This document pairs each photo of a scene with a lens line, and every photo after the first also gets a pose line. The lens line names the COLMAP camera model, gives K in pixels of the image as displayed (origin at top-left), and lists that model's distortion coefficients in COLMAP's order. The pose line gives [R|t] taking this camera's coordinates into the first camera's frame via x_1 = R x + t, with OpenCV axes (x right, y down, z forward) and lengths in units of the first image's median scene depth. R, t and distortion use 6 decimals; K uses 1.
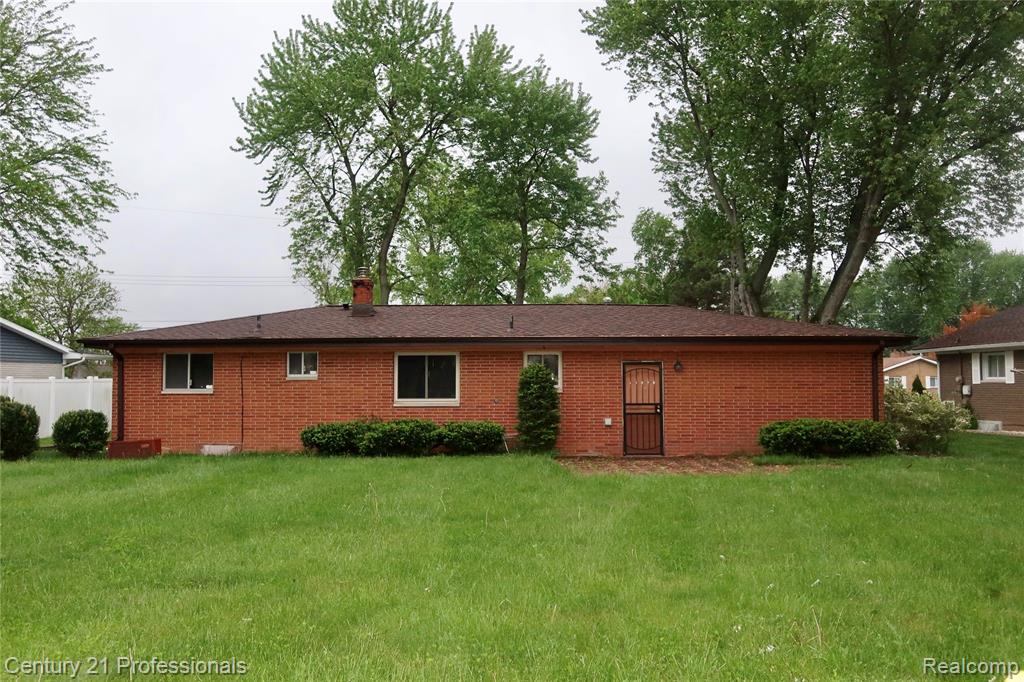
lens RADIAL K [[969.0, 0, 510.4], [0, 969.0, 336.9], [0, 0, 1]] dist [-0.009313, 0.000000]
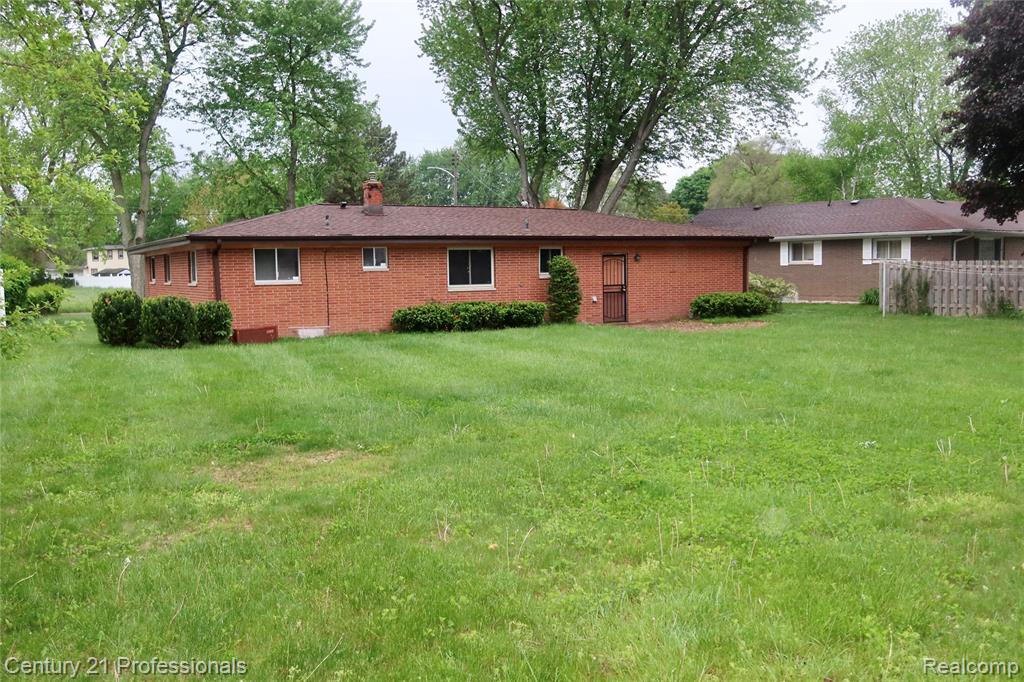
lens RADIAL K [[969.0, 0, 520.4], [0, 969.0, 345.4], [0, 0, 1]] dist [-0.009313, 0.000000]
pose [[0.858828, -0.052499, 0.509567, -0.409600], [-0.012542, 0.992282, 0.123369, -0.007948], [-0.512111, -0.112343, 0.851541, -0.061734]]
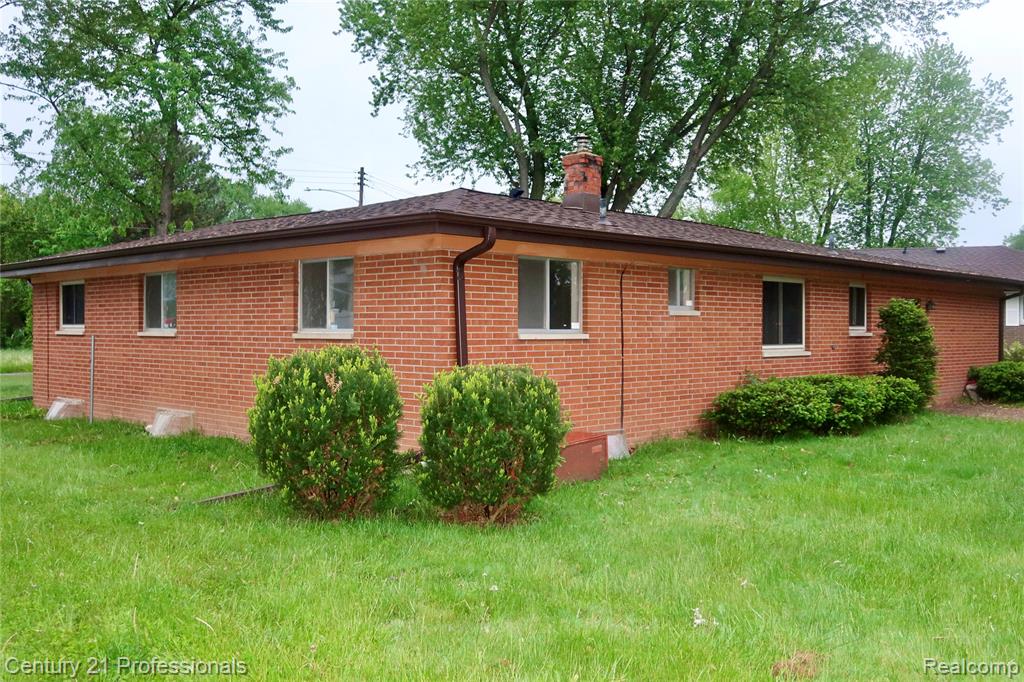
lens RADIAL K [[969.0, 0, 509.4], [0, 969.0, 339.7], [0, 0, 1]] dist [-0.009313, 0.000000]
pose [[0.668286, -0.004101, 0.743893, -0.445695], [-0.045598, 0.997879, 0.046466, 0.022459], [-0.742506, -0.064973, 0.666681, 0.418938]]
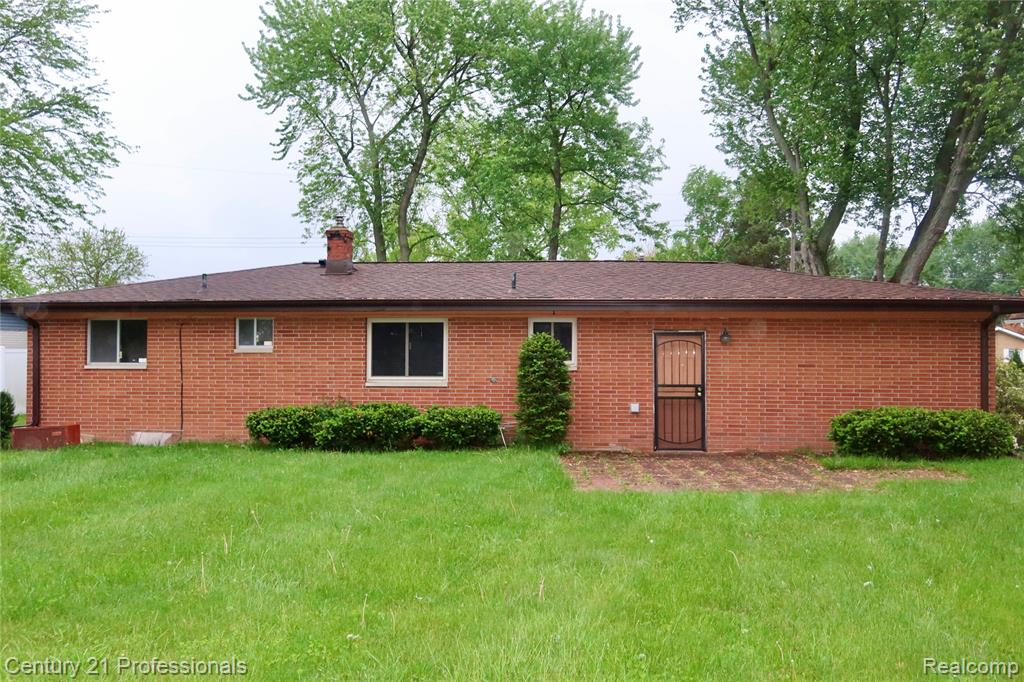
lens RADIAL K [[969.0, 0, 505.5], [0, 969.0, 334.5], [0, 0, 1]] dist [-0.009313, 0.000000]
pose [[0.998198, 0.004539, -0.059833, 0.026069], [-0.002763, 0.999554, 0.029737, 0.002961], [0.059941, -0.029518, 0.997765, 0.127359]]
